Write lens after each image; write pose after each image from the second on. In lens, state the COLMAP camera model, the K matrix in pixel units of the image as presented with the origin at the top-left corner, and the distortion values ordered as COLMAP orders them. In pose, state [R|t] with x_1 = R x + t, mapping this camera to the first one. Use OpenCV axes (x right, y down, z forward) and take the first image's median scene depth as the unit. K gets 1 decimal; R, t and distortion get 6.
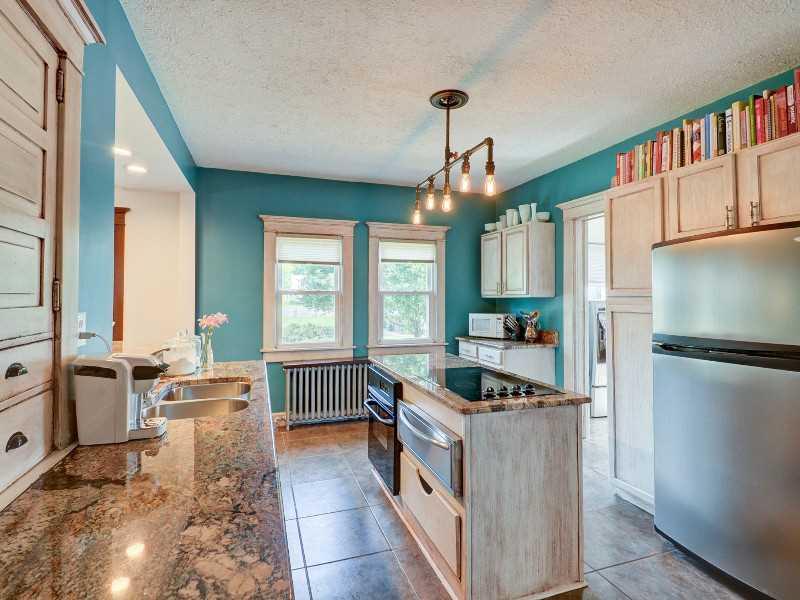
lens RADIAL K [[413.9, 0, 397.4], [0, 413.9, 297.2], [0, 0, 1]] dist [0.000733, -0.000339]
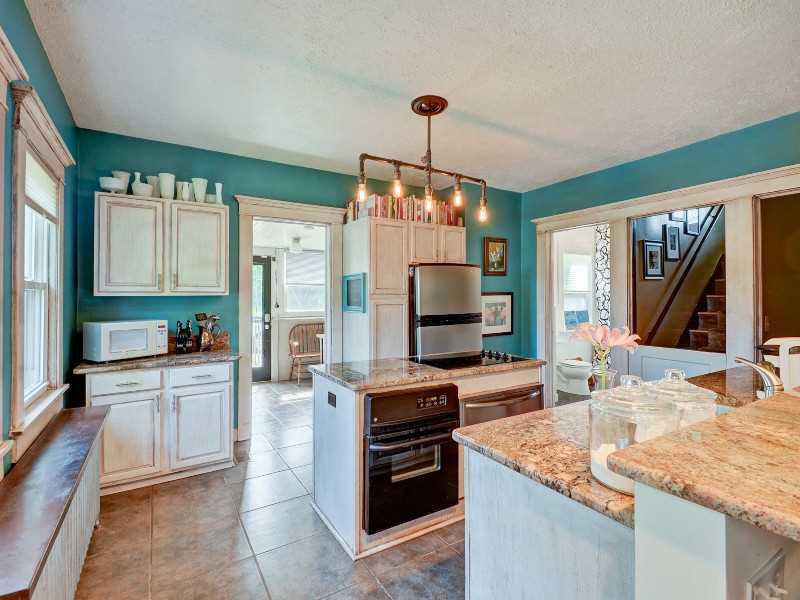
lens RADIAL K [[383.3, 0, 400.0], [0, 383.3, 300.0], [0, 0, 1]] dist [0.026042, 0.000184]
pose [[-0.222068, -0.005889, 0.975013, -0.489261], [0.008459, 0.999932, 0.007966, 0.005703], [-0.974994, 0.010017, -0.222003, 0.766013]]
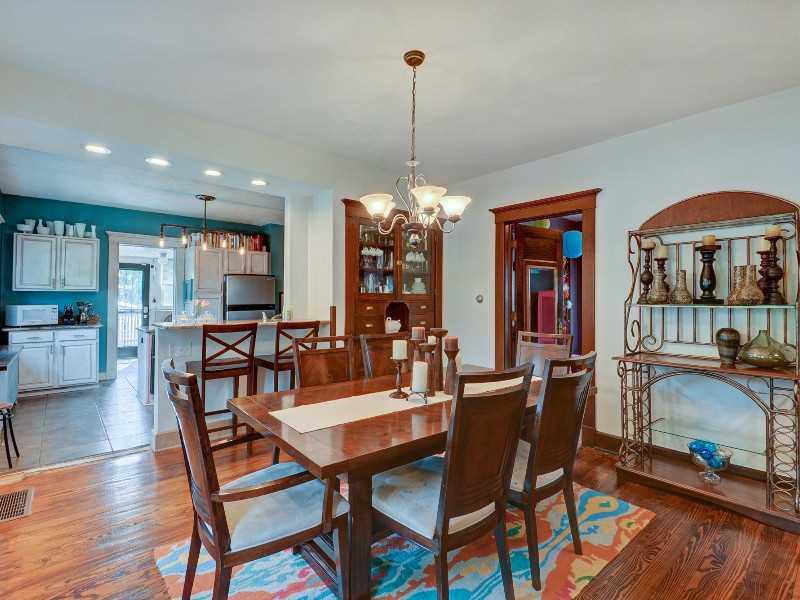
lens RADIAL K [[377.8, 0, 393.4], [0, 377.8, 300.7], [0, 0, 1]] dist [0.001494, -0.000775]
pose [[-0.374910, -0.004923, 0.927048, -1.194379], [-0.000686, 0.999987, 0.005033, 0.023013], [-0.927061, 0.001251, -0.374909, 0.496073]]
